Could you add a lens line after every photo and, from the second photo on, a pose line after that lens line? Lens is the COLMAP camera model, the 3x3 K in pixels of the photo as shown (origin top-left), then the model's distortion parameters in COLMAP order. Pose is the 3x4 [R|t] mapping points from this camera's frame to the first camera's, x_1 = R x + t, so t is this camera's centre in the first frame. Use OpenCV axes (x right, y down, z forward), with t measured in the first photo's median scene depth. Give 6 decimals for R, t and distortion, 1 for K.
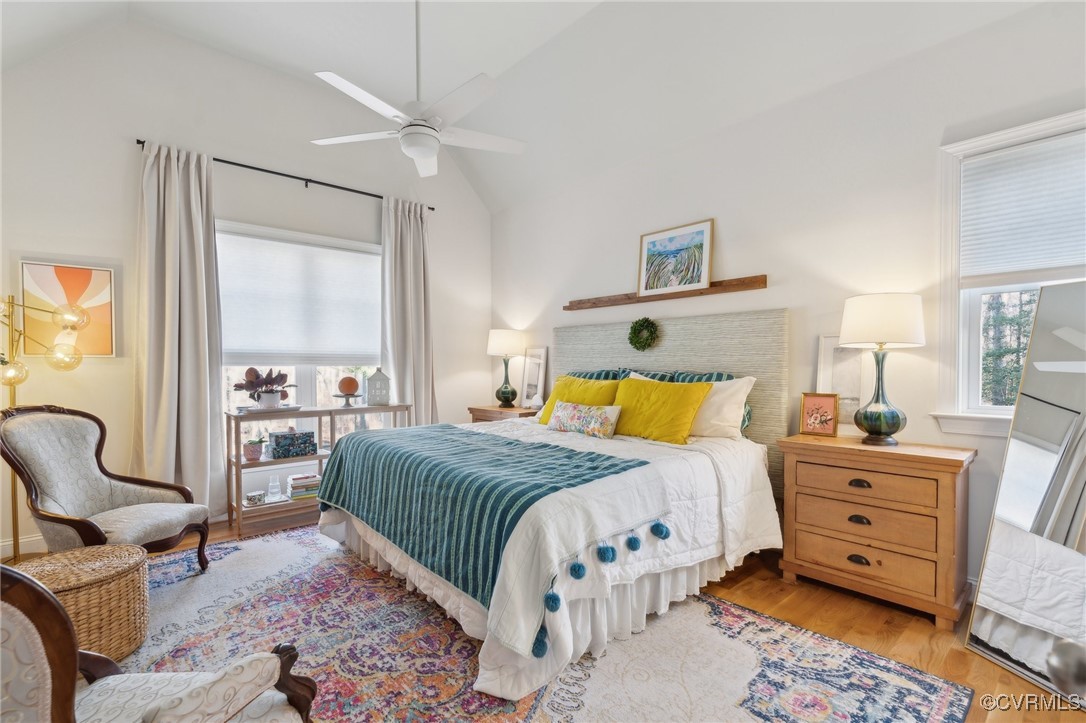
lens RADIAL K [[503.6, 0, 561.4], [0, 503.6, 377.7], [0, 0, 1]] dist [-0.012235, 0.003608]
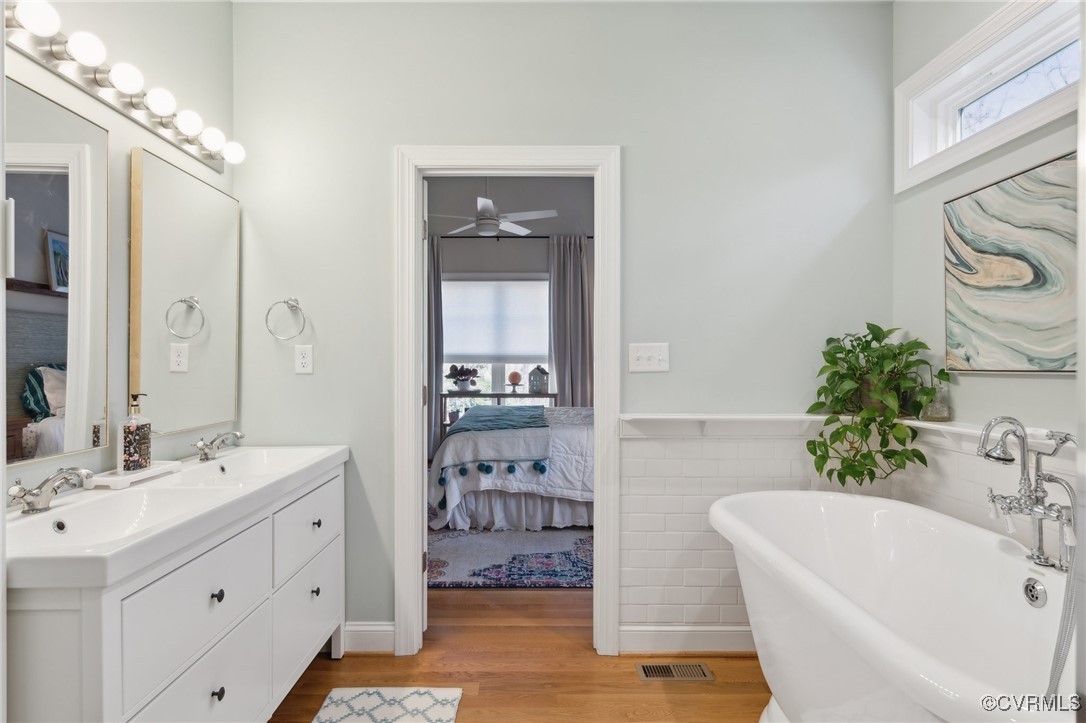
lens RADIAL K [[586.9, 0, 539.1], [0, 586.9, 359.4], [0, 0, 1]] dist [-0.004641, 0.003006]
pose [[0.764897, 0.000489, -0.644153, 0.780897], [-0.017971, 0.999627, -0.020581, -0.002548], [0.643902, 0.027318, 0.764620, -0.250934]]
